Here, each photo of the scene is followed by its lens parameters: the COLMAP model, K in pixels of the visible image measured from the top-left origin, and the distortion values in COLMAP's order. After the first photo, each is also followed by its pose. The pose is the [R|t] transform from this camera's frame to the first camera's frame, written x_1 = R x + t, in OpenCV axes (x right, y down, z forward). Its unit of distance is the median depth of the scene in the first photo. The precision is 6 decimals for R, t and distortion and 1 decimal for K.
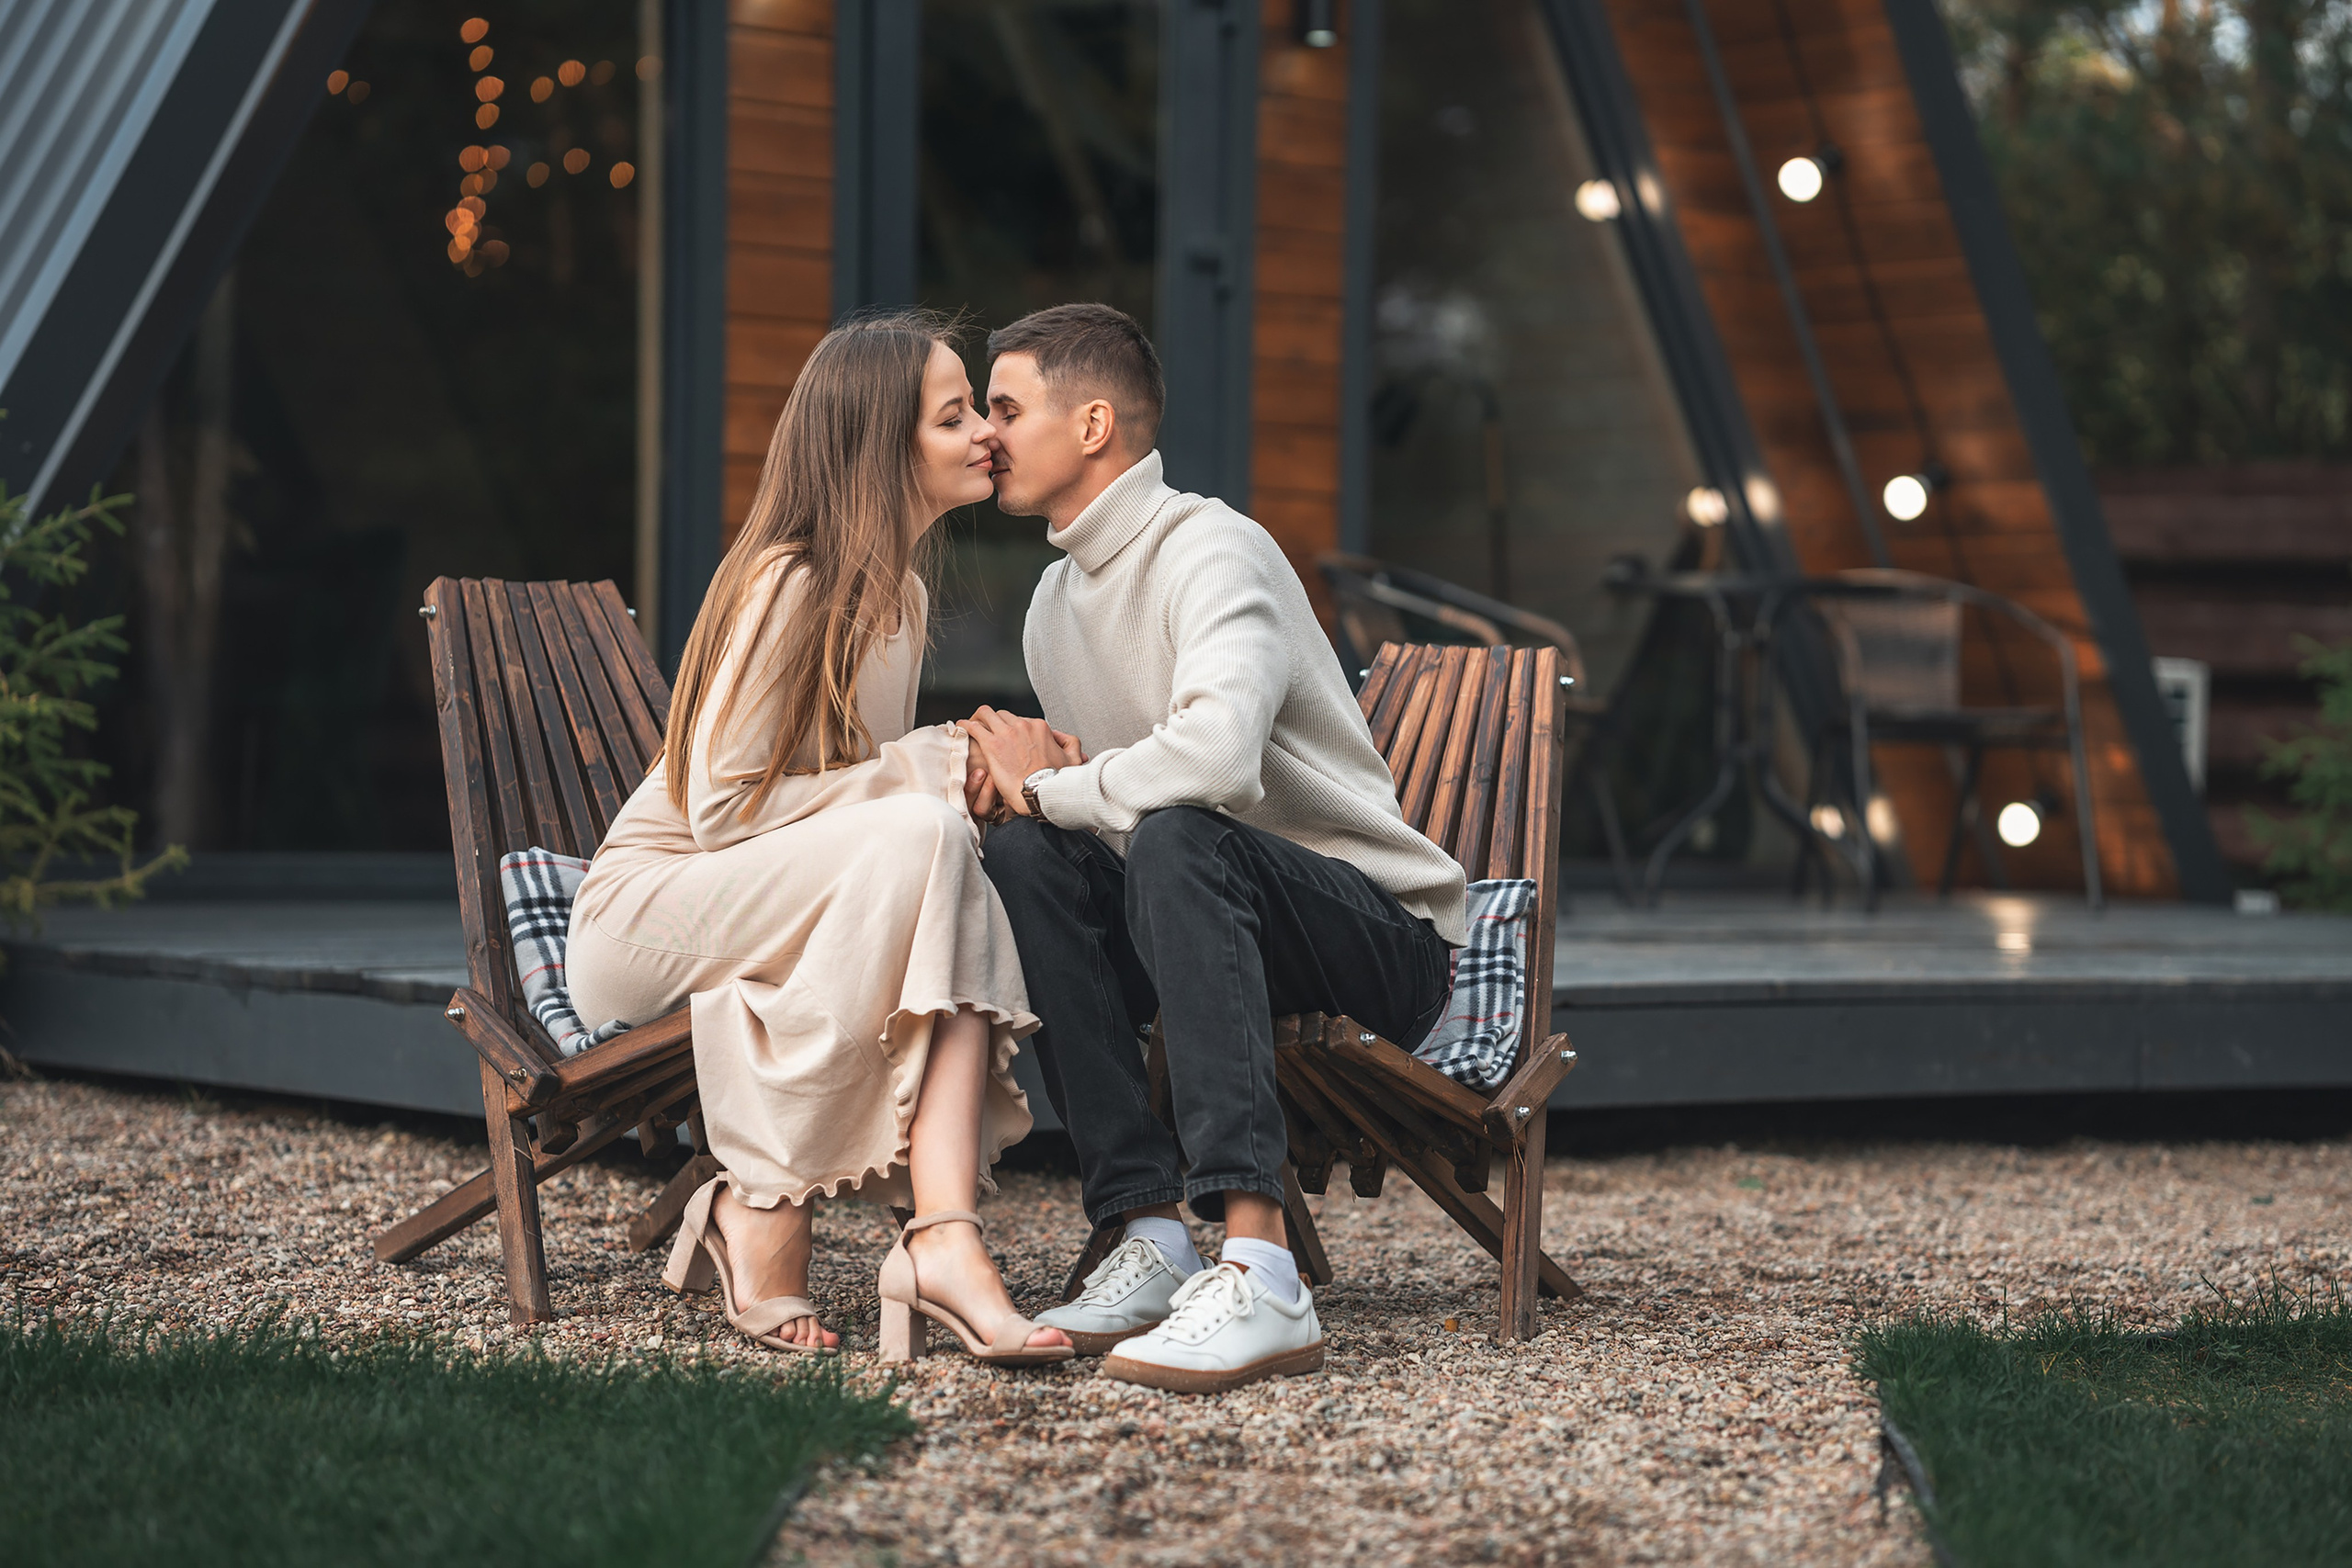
lens RADIAL K [[5696.4, 0, 1176.0], [0, 5696.4, 784.0], [0, 0, 1]] dist [0.716596, 0.700015]
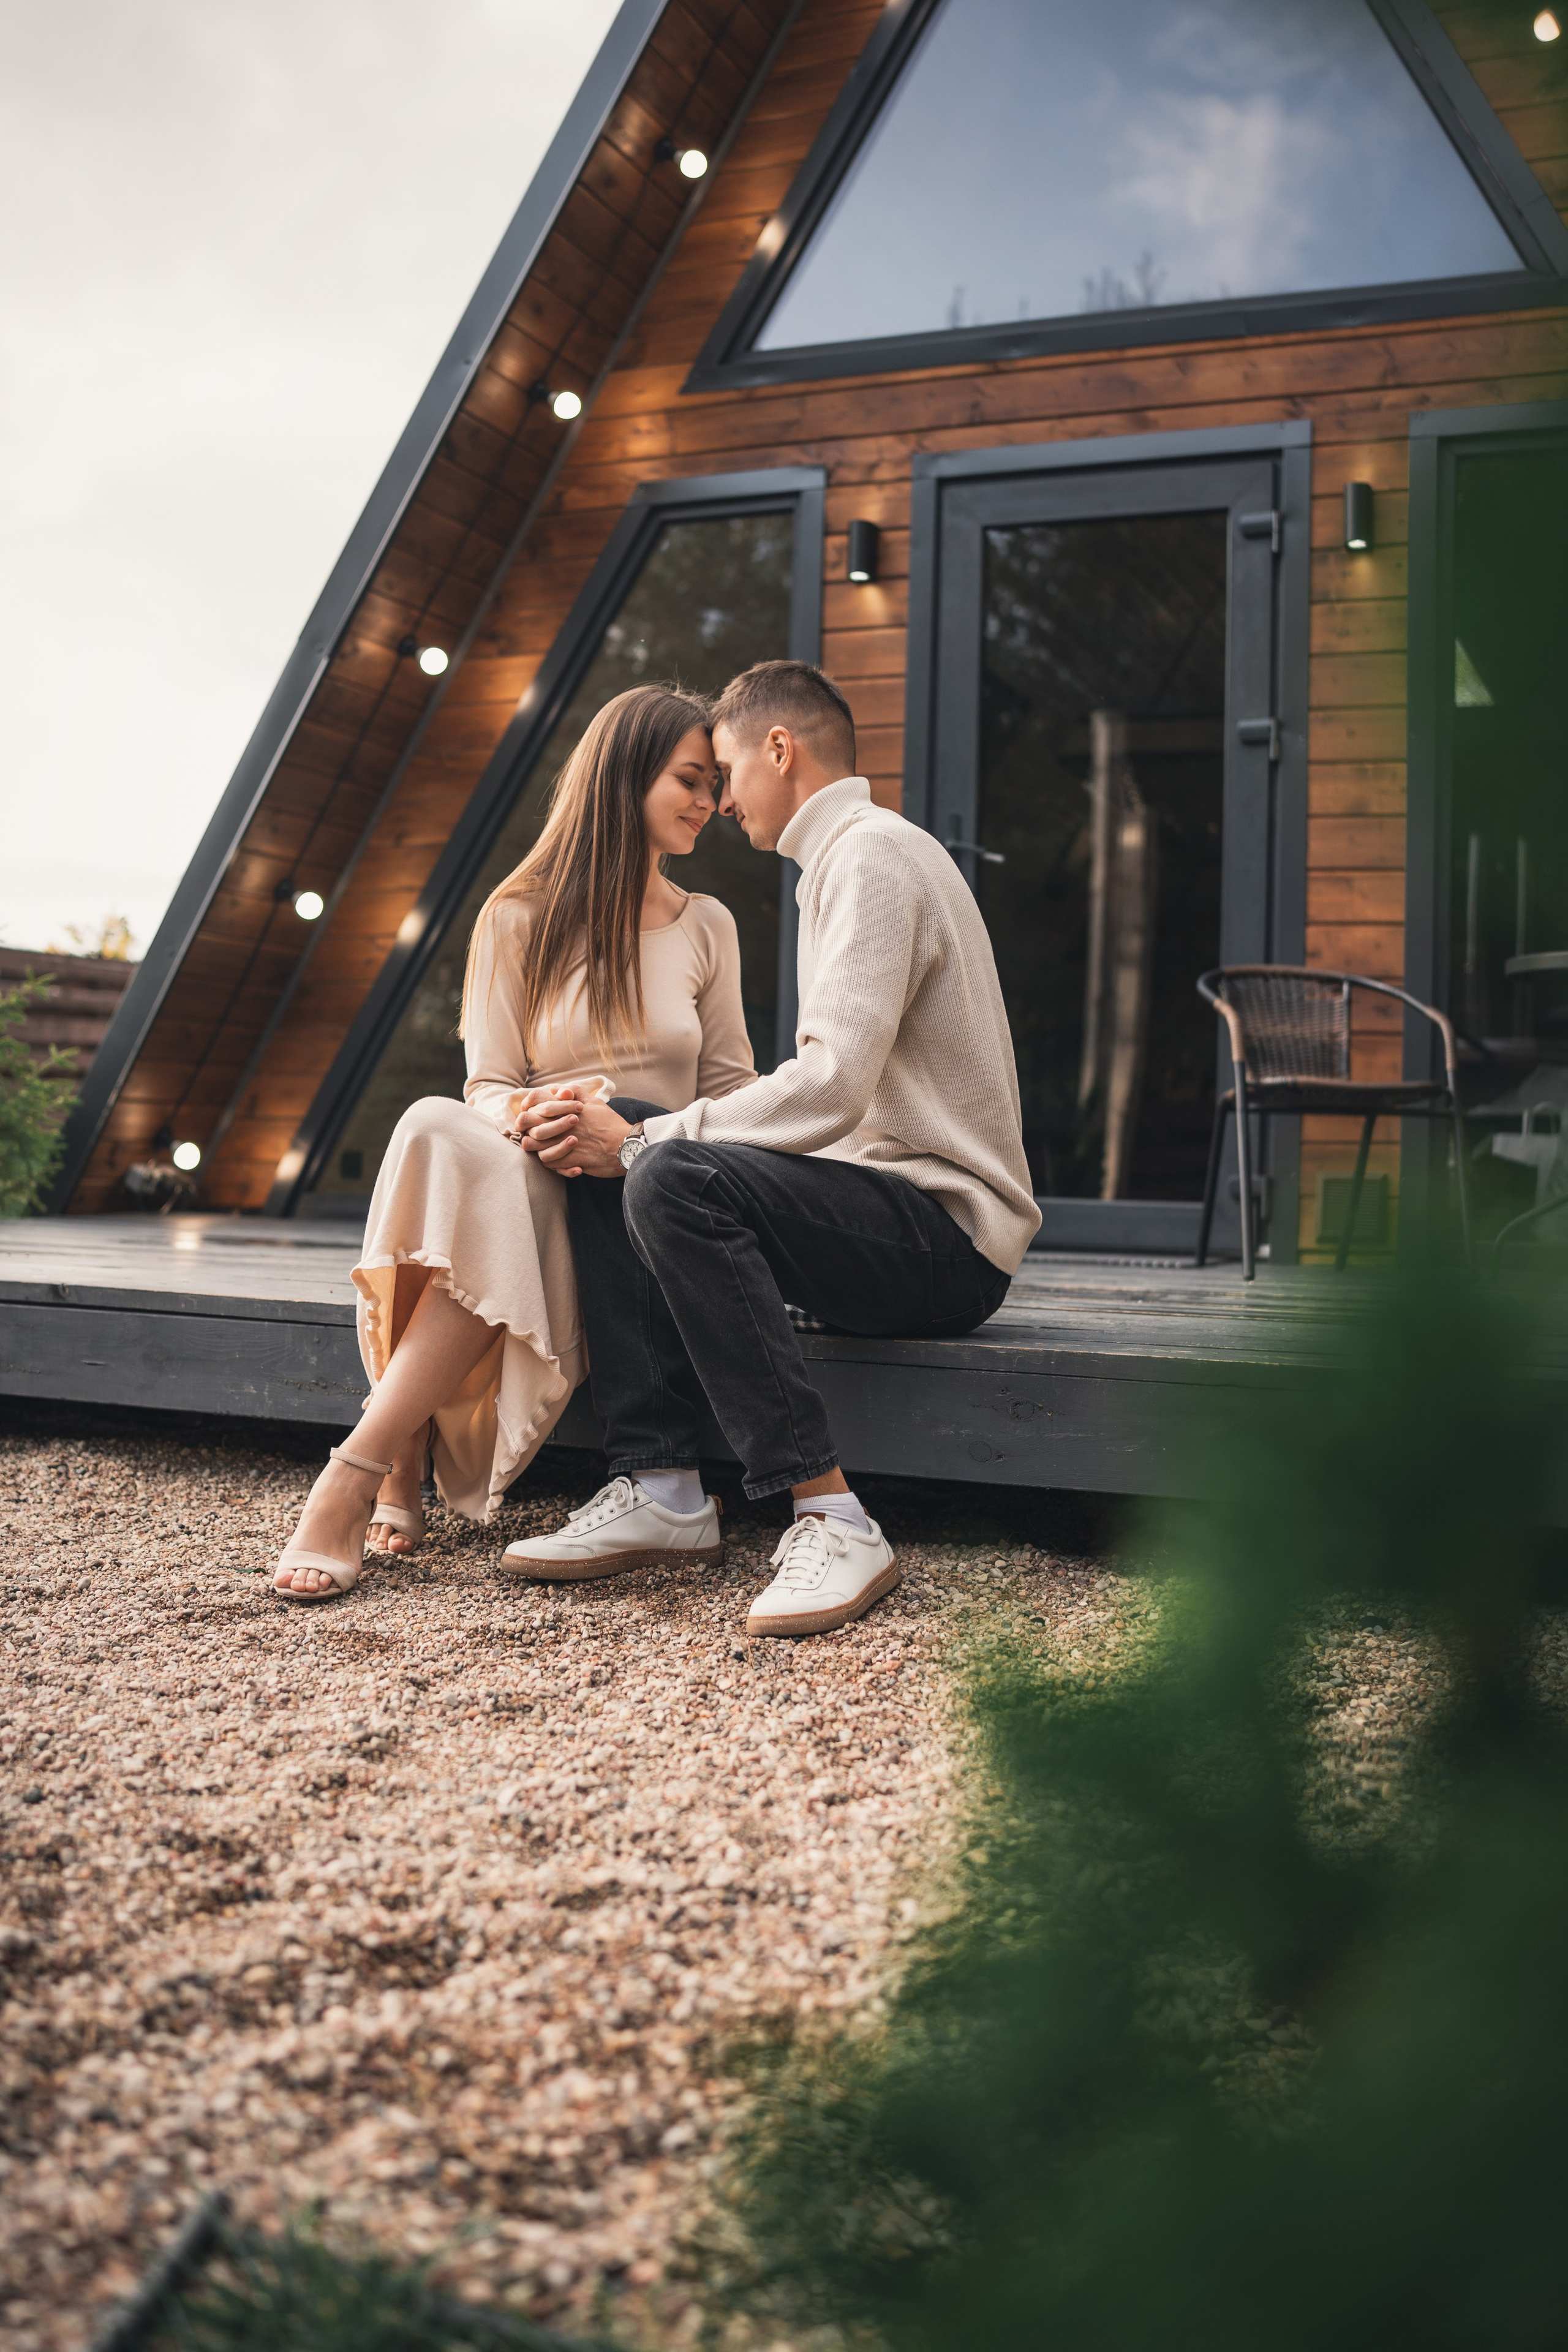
lens RADIAL K [[2264.0, 0, 768.3], [0, 2264.0, 1176.4], [0, 0, 1]] dist [-0.185996, 0.212639]
pose [[0.448176, -0.005912, -0.893926, 0.376739], [-0.028426, 0.999378, -0.020860, 0.014494], [0.893494, 0.034759, 0.447729, 0.684470]]
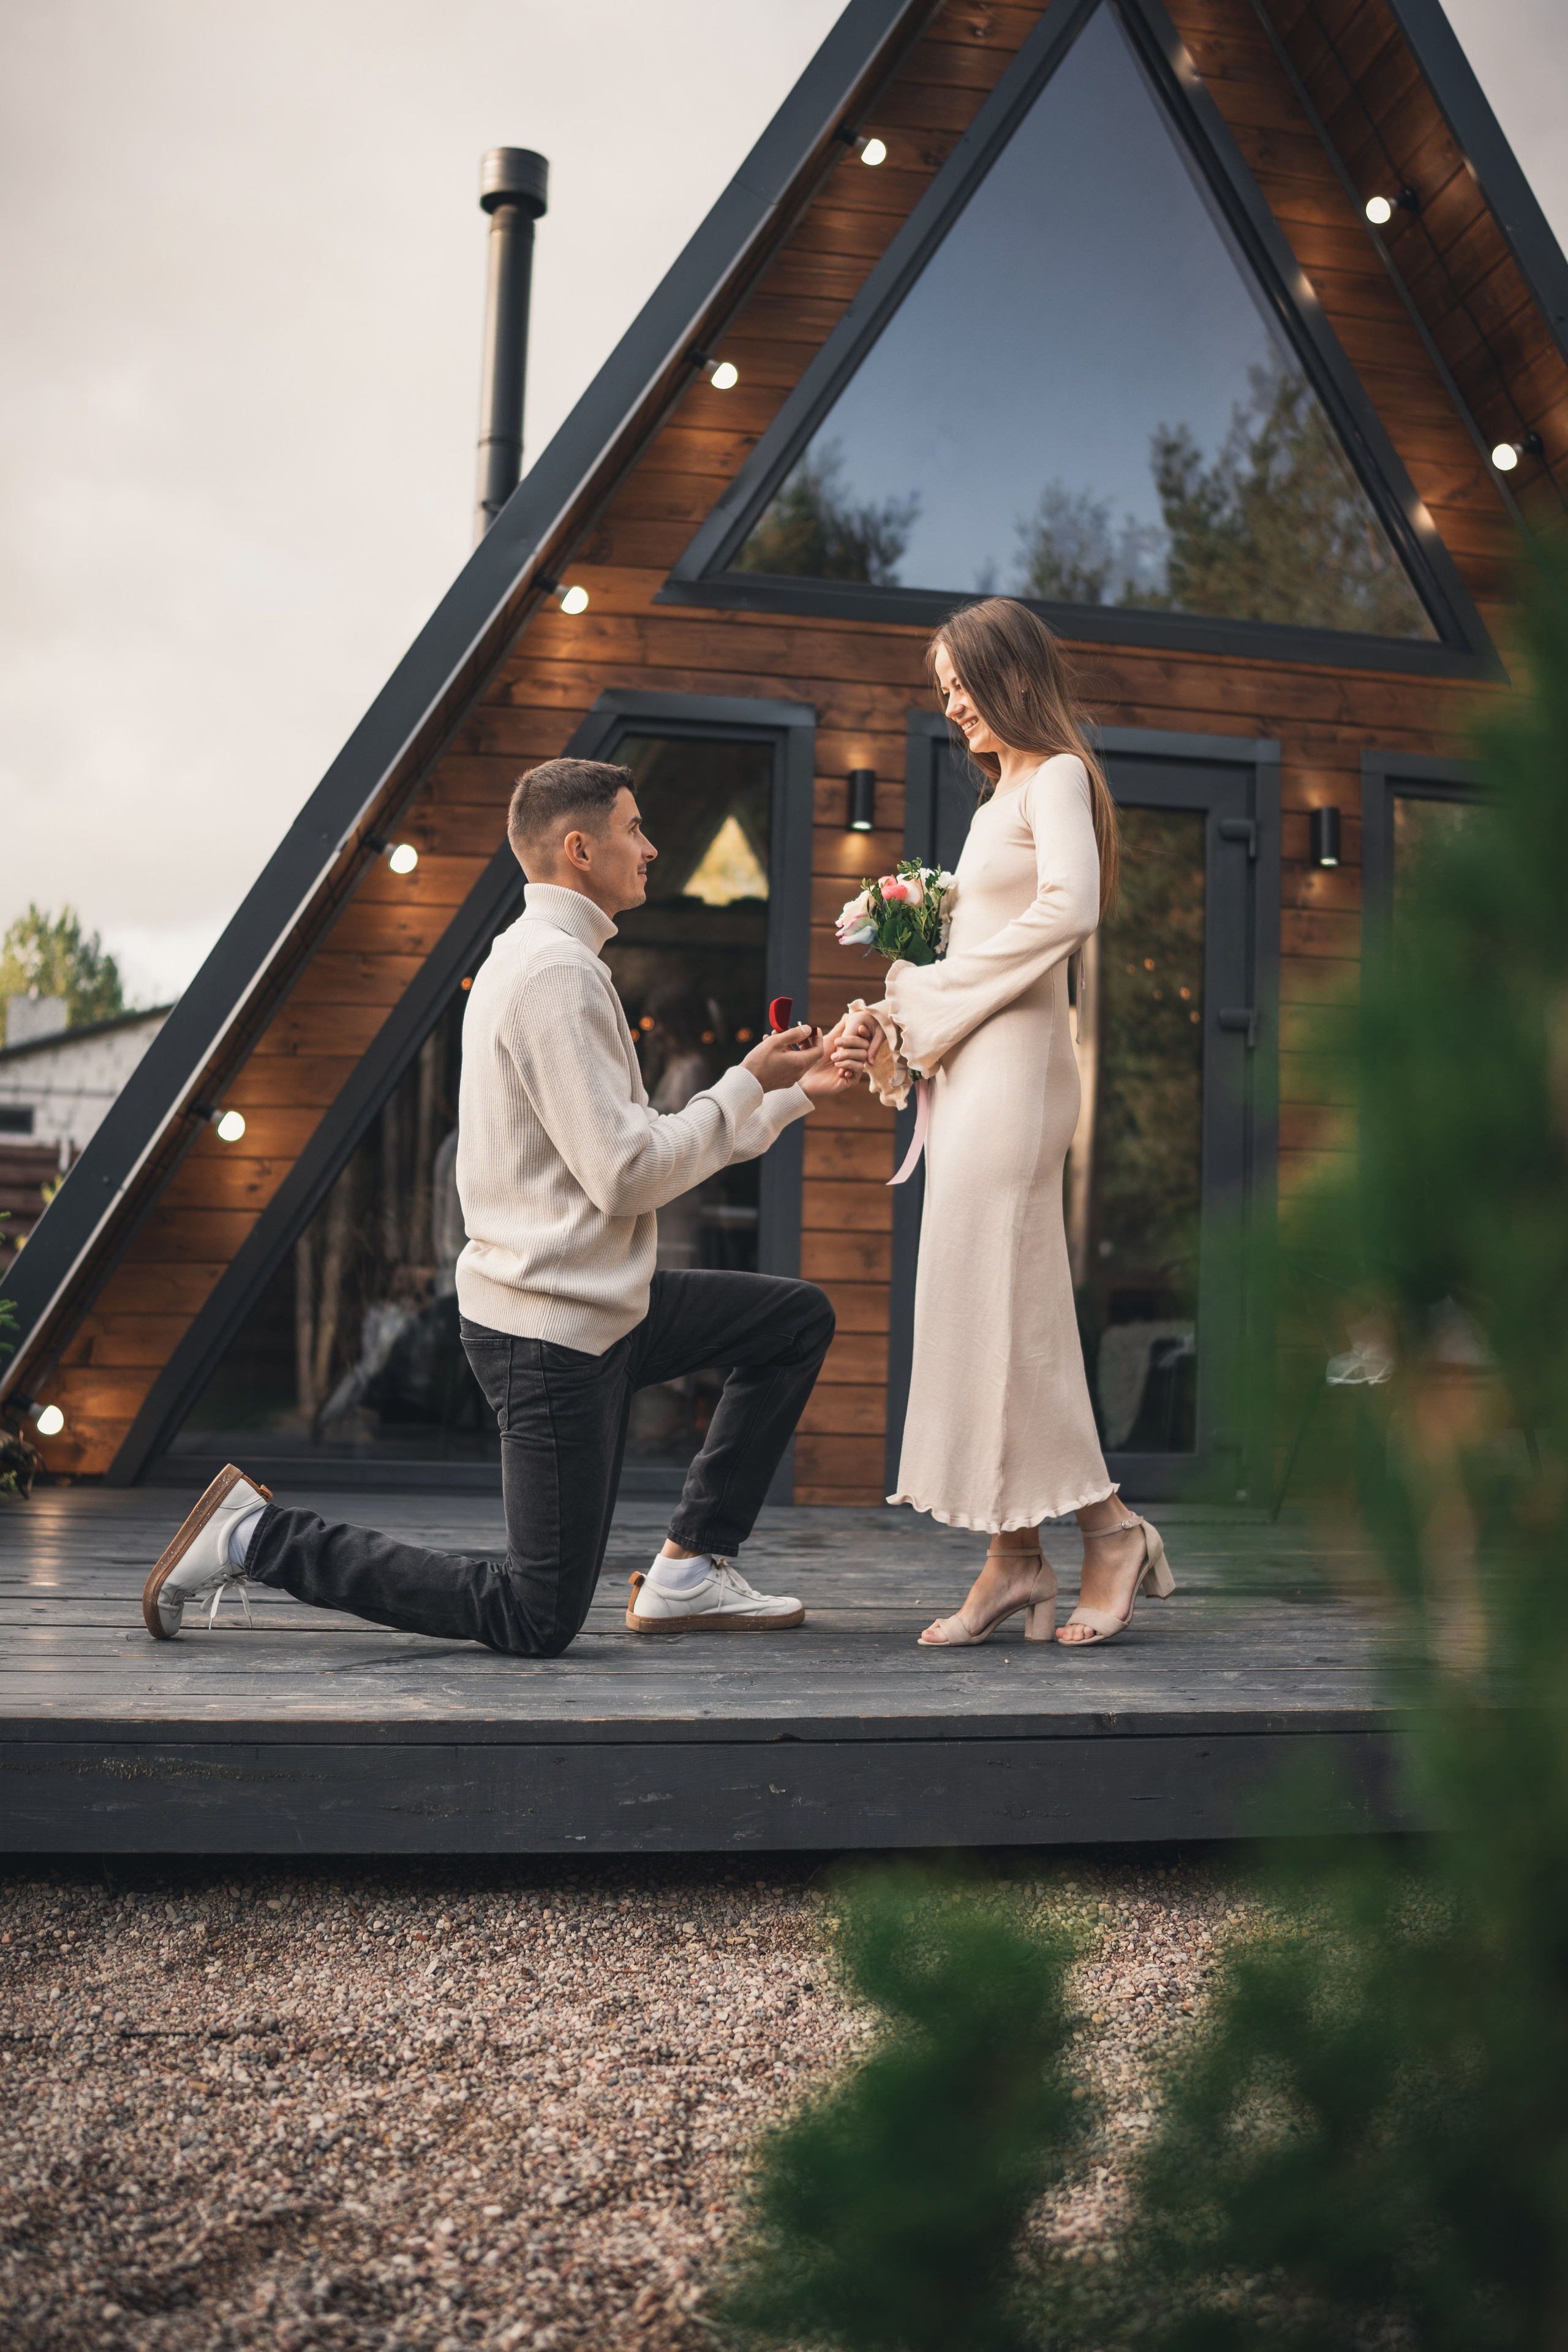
lens RADIAL K [[2264.0, 0, 768.3], [0, 2264.0, 1176.4], [0, 0, 1]] dist [-0.185996, 0.212639]
pose [[0.860170, -0.022911, -0.509492, 0.175008], [-0.014875, 0.997438, -0.069966, -0.017645], [0.509790, 0.067761, 0.857626, 0.487580]]
